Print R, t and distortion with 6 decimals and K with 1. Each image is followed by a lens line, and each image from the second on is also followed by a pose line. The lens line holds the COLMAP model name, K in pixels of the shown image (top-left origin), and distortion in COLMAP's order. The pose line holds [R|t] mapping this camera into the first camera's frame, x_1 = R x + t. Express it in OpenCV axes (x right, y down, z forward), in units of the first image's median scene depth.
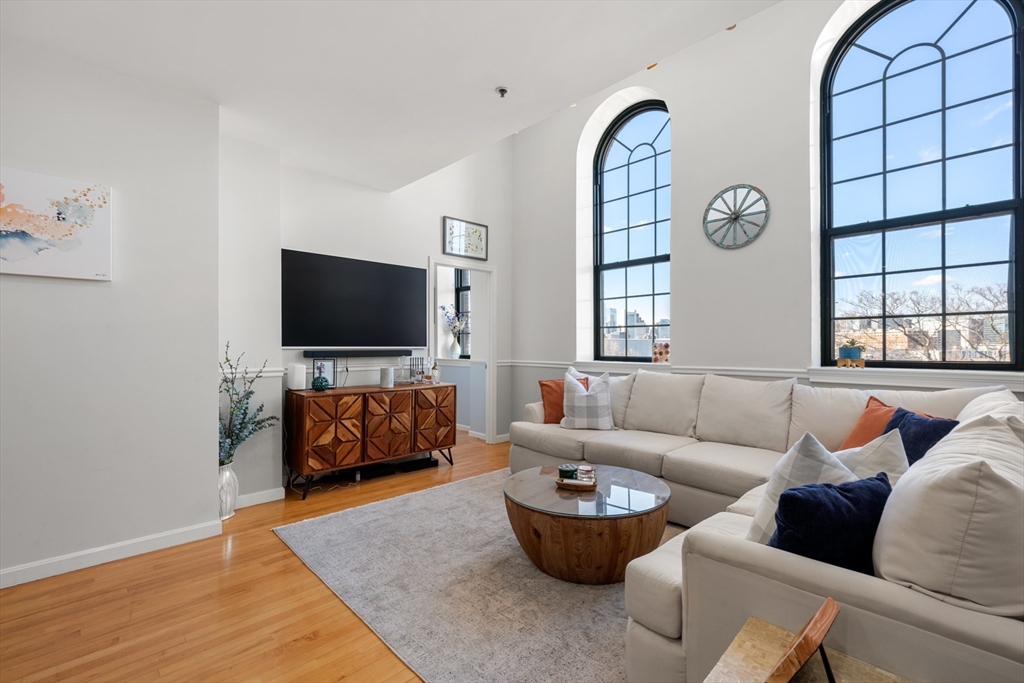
lens RADIAL K [[445.6, 0, 513.8], [0, 445.6, 346.4], [0, 0, 1]] dist [-0.000678, -0.000122]
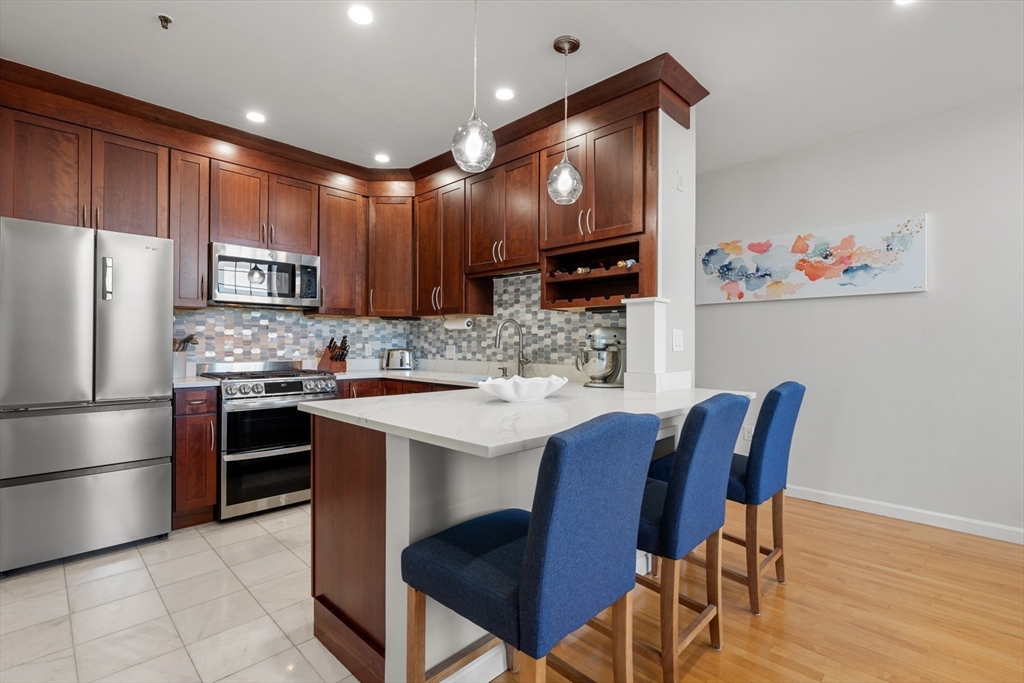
lens RADIAL K [[474.5, 0, 512.0], [0, 474.5, 341.5], [0, 0, 1]] dist [-0.001025, -0.000188]
pose [[0.022462, -0.005064, -0.999735, 0.227513], [-0.006560, 0.999965, -0.005213, 0.002229], [0.999726, 0.006675, 0.022428, -0.096144]]
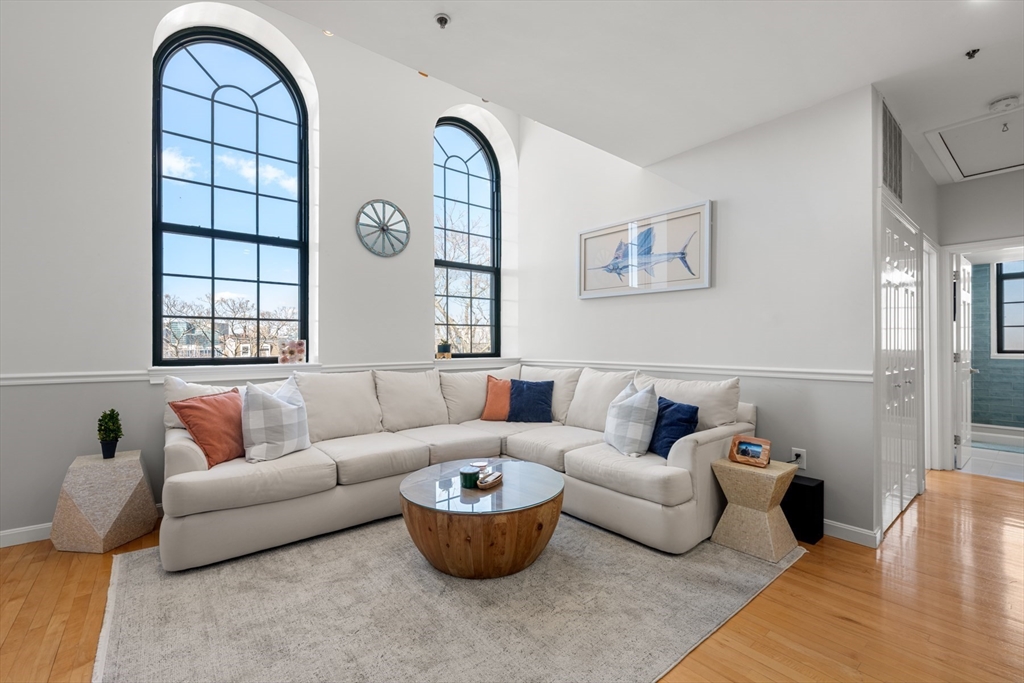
lens RADIAL K [[438.7, 0, 514.3], [0, 438.7, 341.8], [0, 0, 1]] dist [-0.000114, -0.000163]
pose [[0.085066, 0.006911, 0.996351, -0.554904], [0.003244, 0.999969, -0.007214, 0.002988], [-0.996370, 0.003845, 0.085041, 0.566902]]
